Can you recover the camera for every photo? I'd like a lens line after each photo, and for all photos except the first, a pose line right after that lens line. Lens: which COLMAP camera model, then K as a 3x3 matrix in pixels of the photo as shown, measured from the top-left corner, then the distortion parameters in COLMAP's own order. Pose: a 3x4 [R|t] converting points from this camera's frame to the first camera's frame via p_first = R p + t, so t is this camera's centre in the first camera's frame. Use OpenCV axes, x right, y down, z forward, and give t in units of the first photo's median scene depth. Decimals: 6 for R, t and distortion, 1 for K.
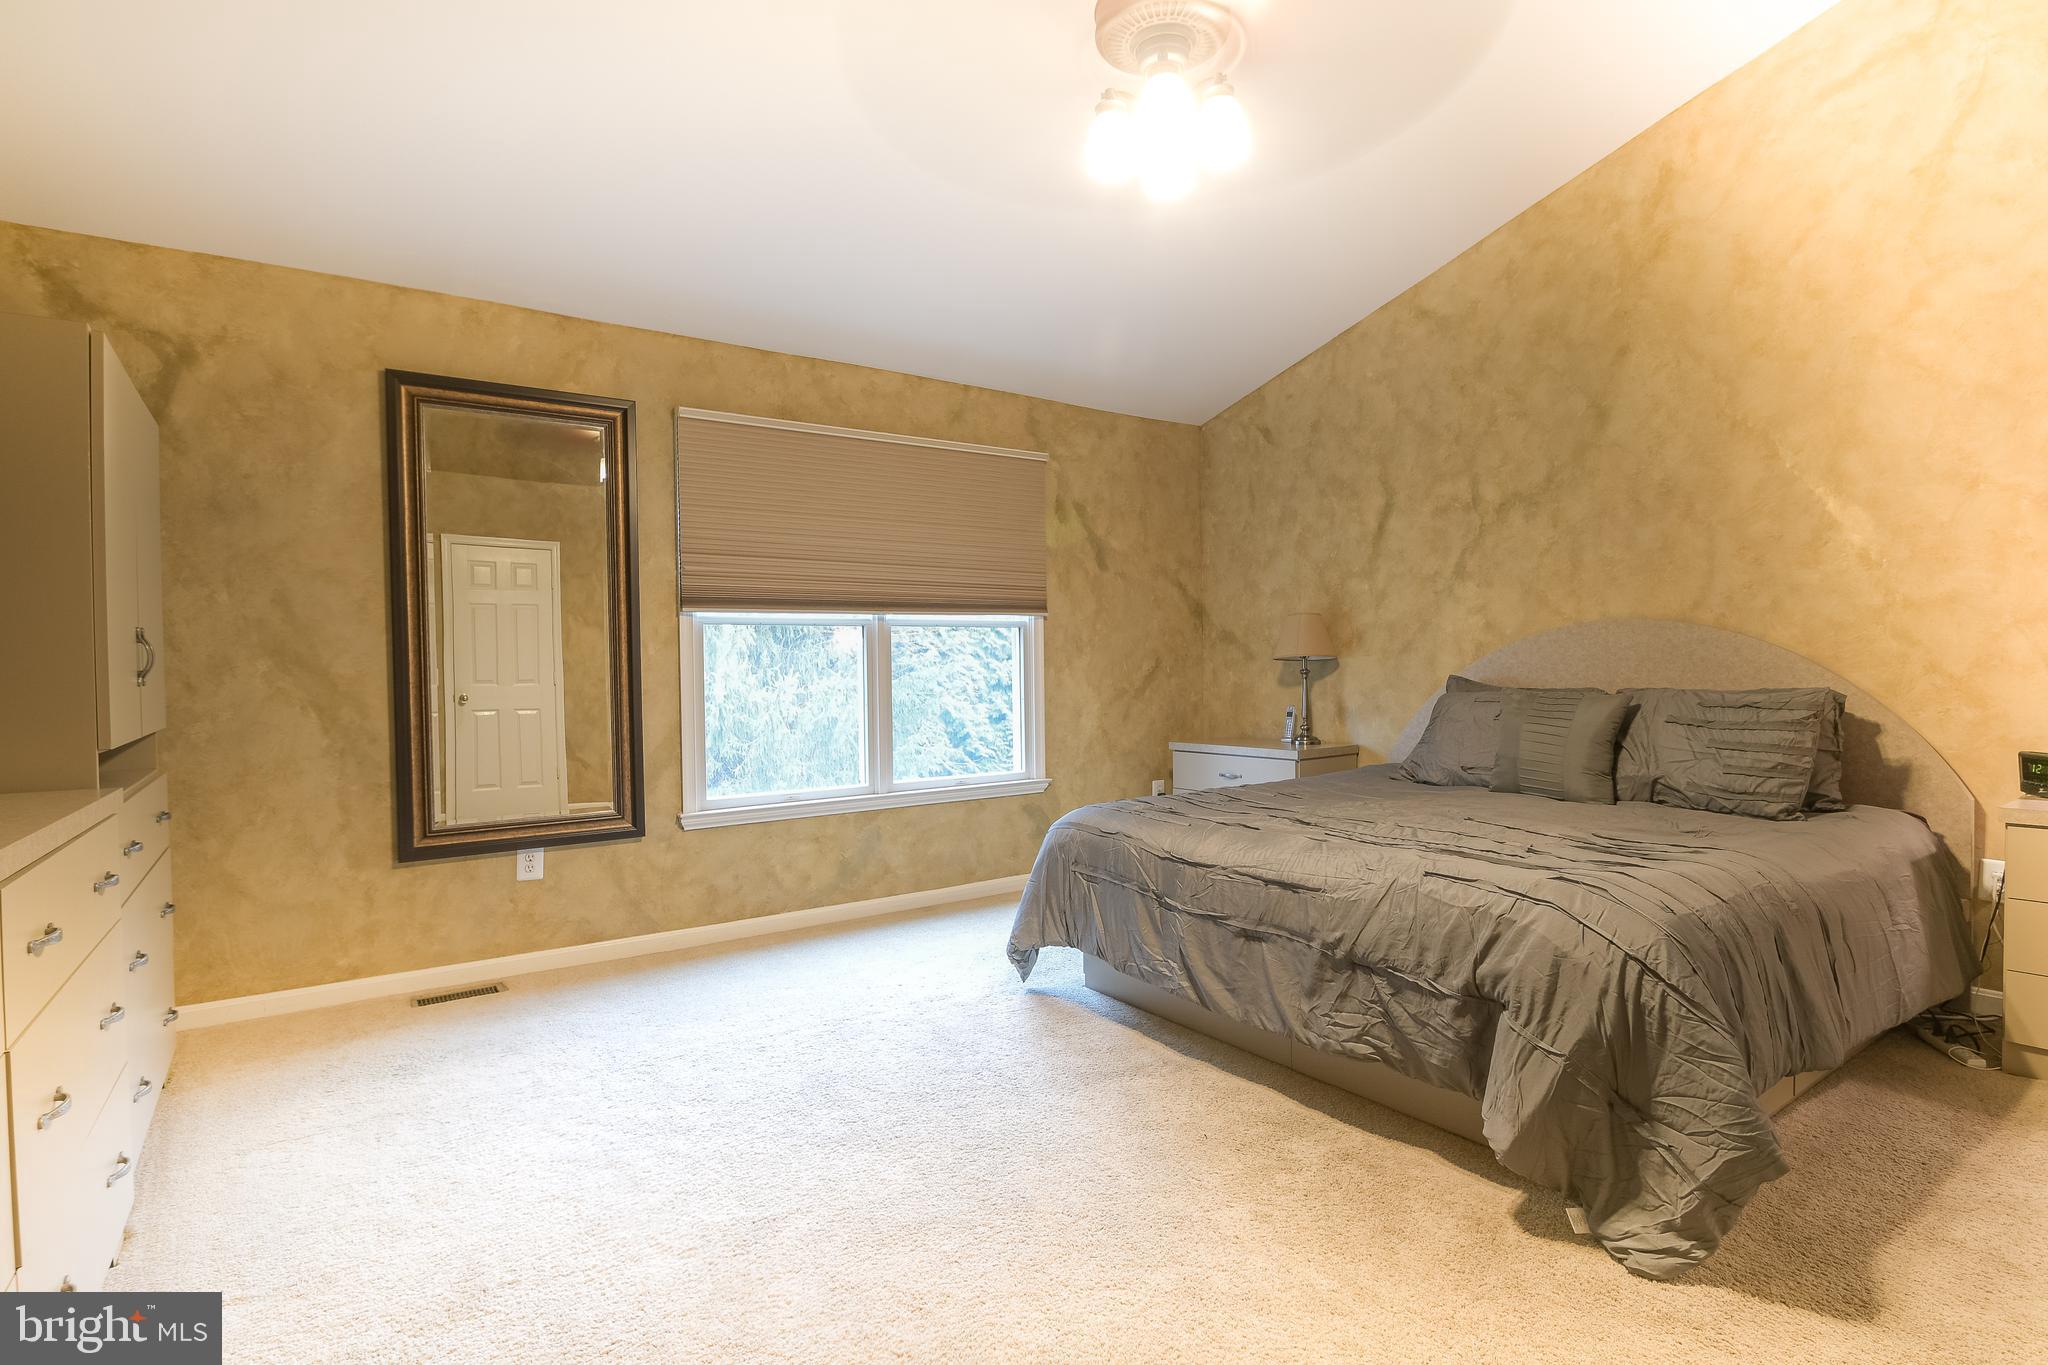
lens RADIAL K [[1003.0, 0, 1020.4], [0, 1003.0, 680.7], [0, 0, 1]] dist [0.001441, -0.013151]
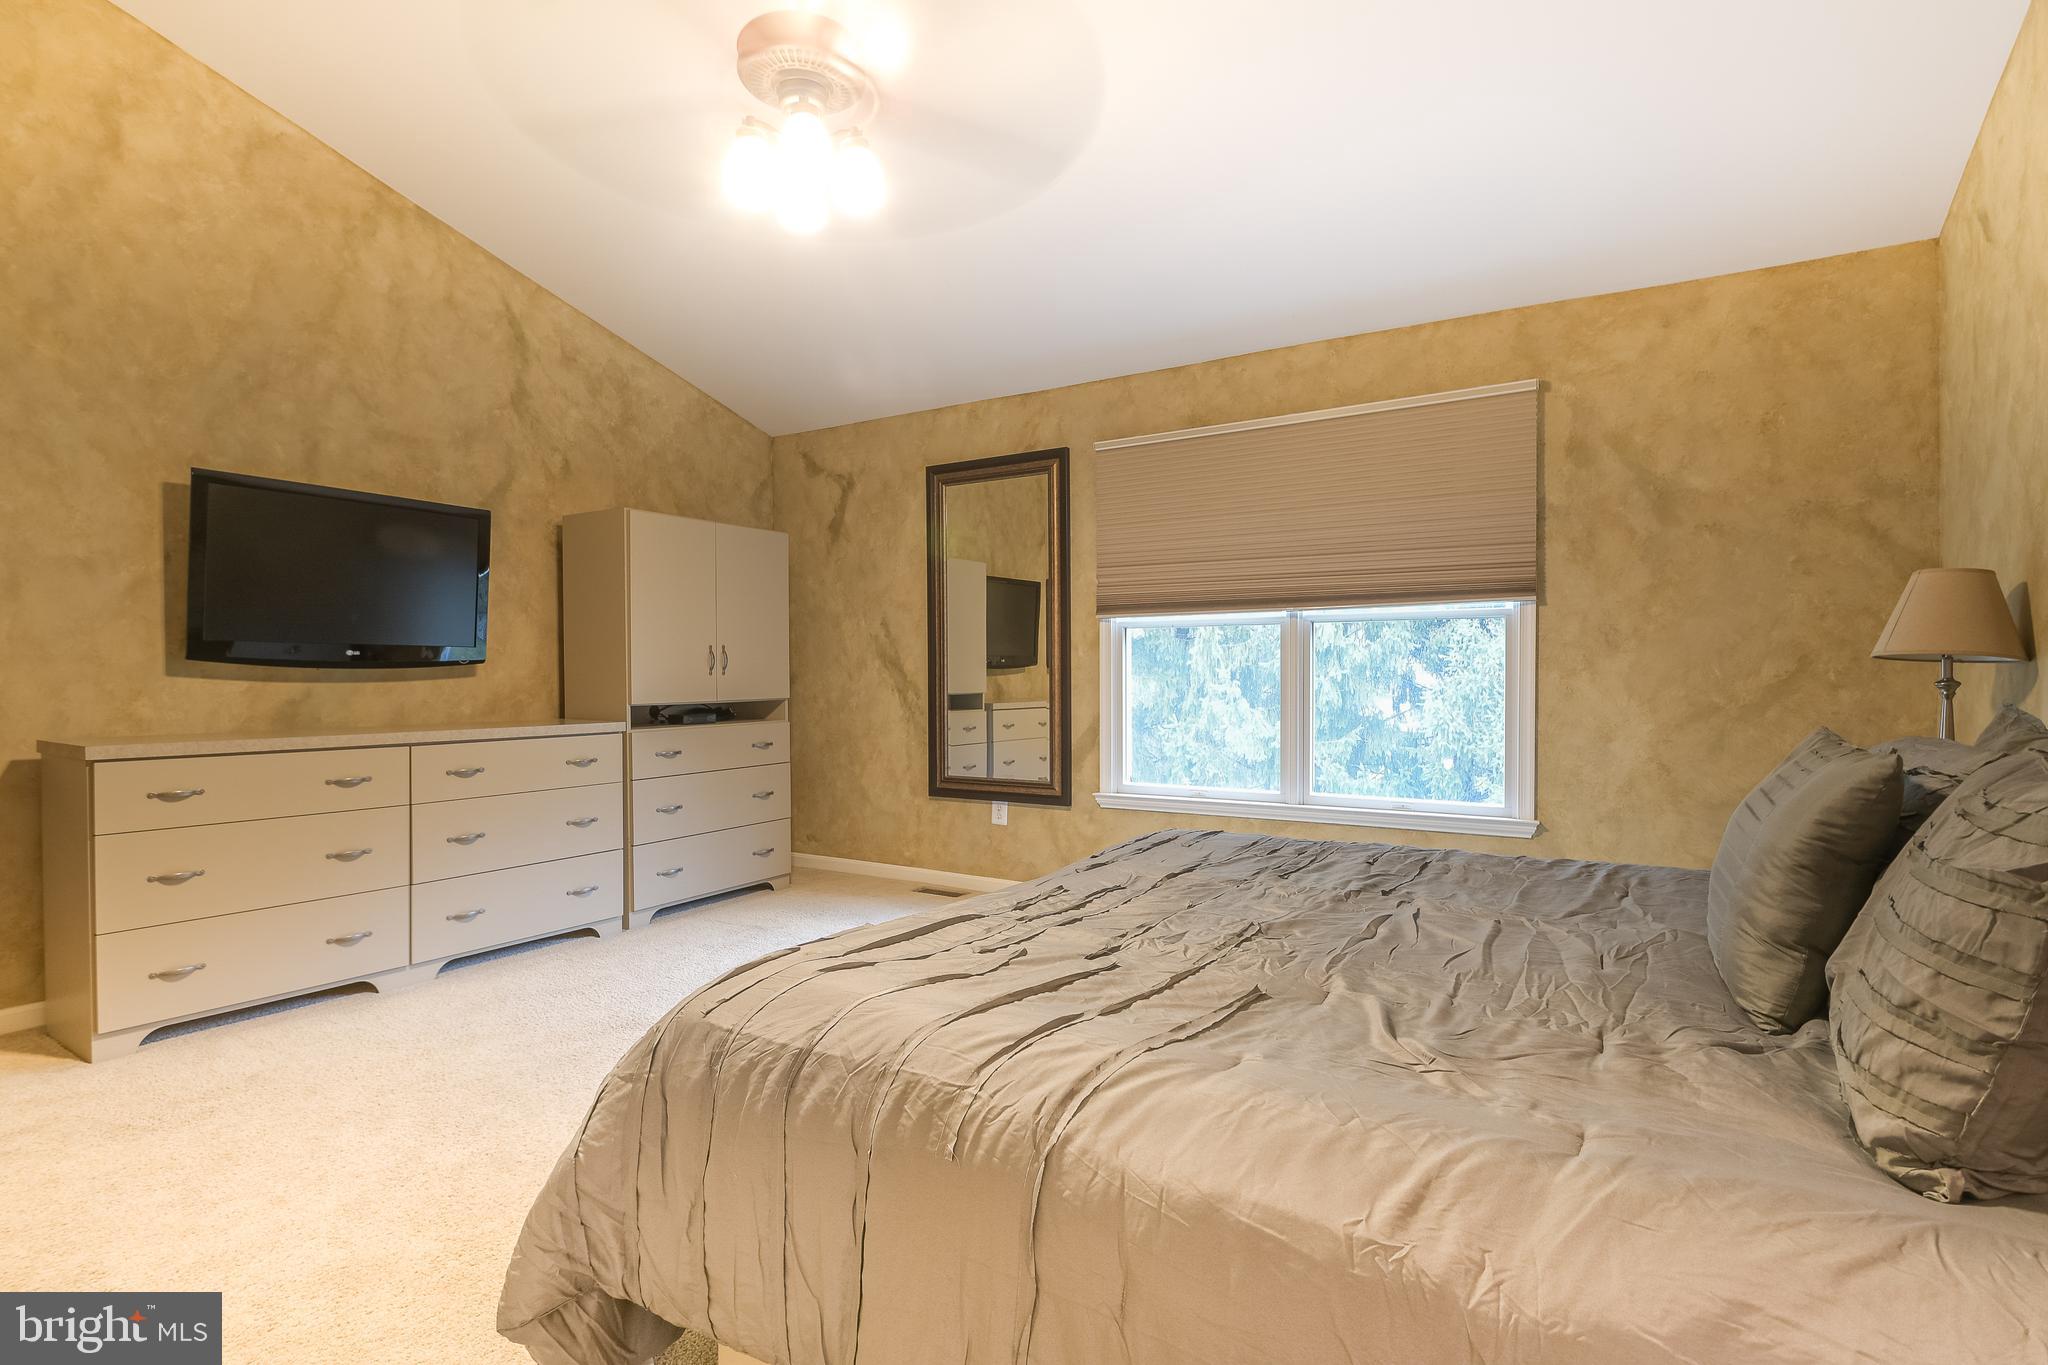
lens RADIAL K [[1003.0, 0, 1022.5], [0, 1003.0, 677.9], [0, 0, 1]] dist [0.001441, -0.013151]
pose [[0.399800, 0.020974, -0.916362, 0.680852], [-0.013570, 0.999764, 0.016963, -0.018487], [0.916502, 0.005654, 0.399991, 0.446591]]
